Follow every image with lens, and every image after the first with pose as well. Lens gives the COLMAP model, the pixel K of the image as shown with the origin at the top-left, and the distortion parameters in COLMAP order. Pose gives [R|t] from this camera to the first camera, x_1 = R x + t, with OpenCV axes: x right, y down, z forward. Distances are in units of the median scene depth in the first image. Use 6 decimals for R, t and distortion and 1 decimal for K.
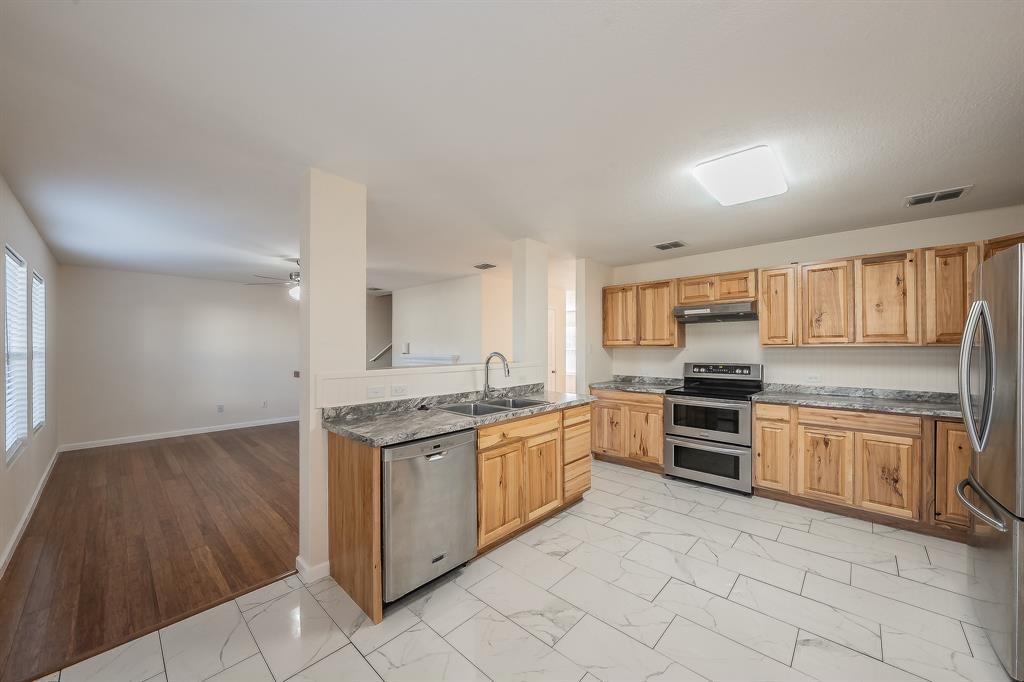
lens RADIAL K [[372.7, 0, 513.5], [0, 372.7, 348.0], [0, 0, 1]] dist [0.001422, 0.000207]
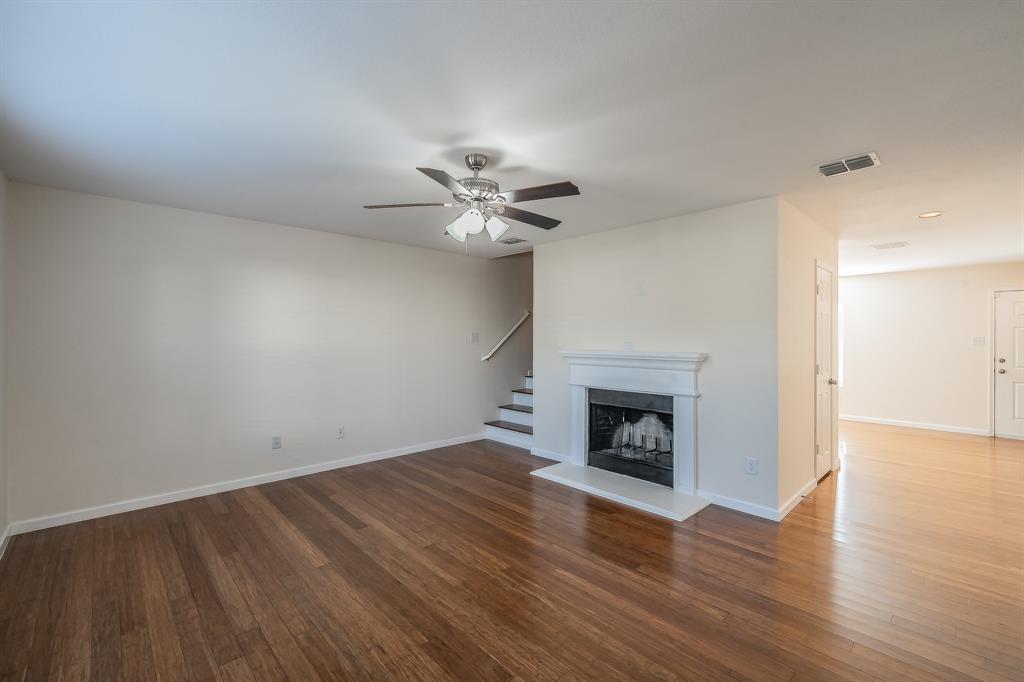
lens RADIAL K [[426.1, 0, 509.6], [0, 426.1, 337.7], [0, 0, 1]] dist [-0.002332, -0.000473]
pose [[0.998459, 0.001719, -0.055467, -0.408366], [-0.001522, 0.999992, 0.003595, -0.005286], [0.055472, -0.003505, 0.998454, 0.378037]]
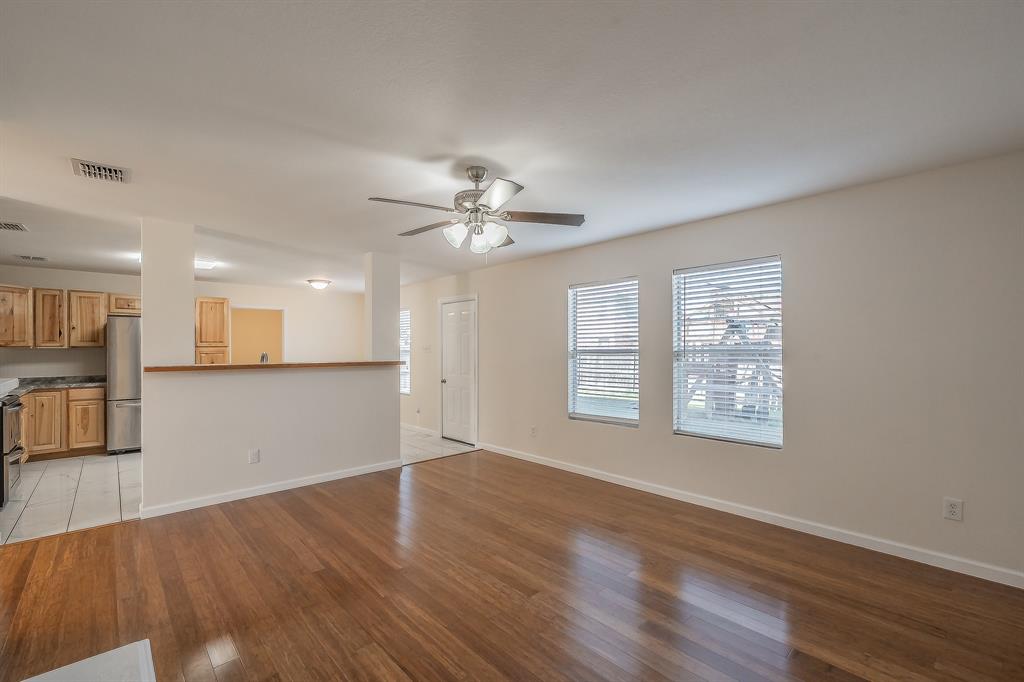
lens RADIAL K [[426.1, 0, 512.9], [0, 426.1, 347.1], [0, 0, 1]] dist [-0.002332, -0.000473]
pose [[-0.997986, 0.004564, 0.063276, -0.537236], [0.004403, 0.999987, -0.002692, -0.000746], [-0.063287, -0.002408, -0.997992, 1.287573]]
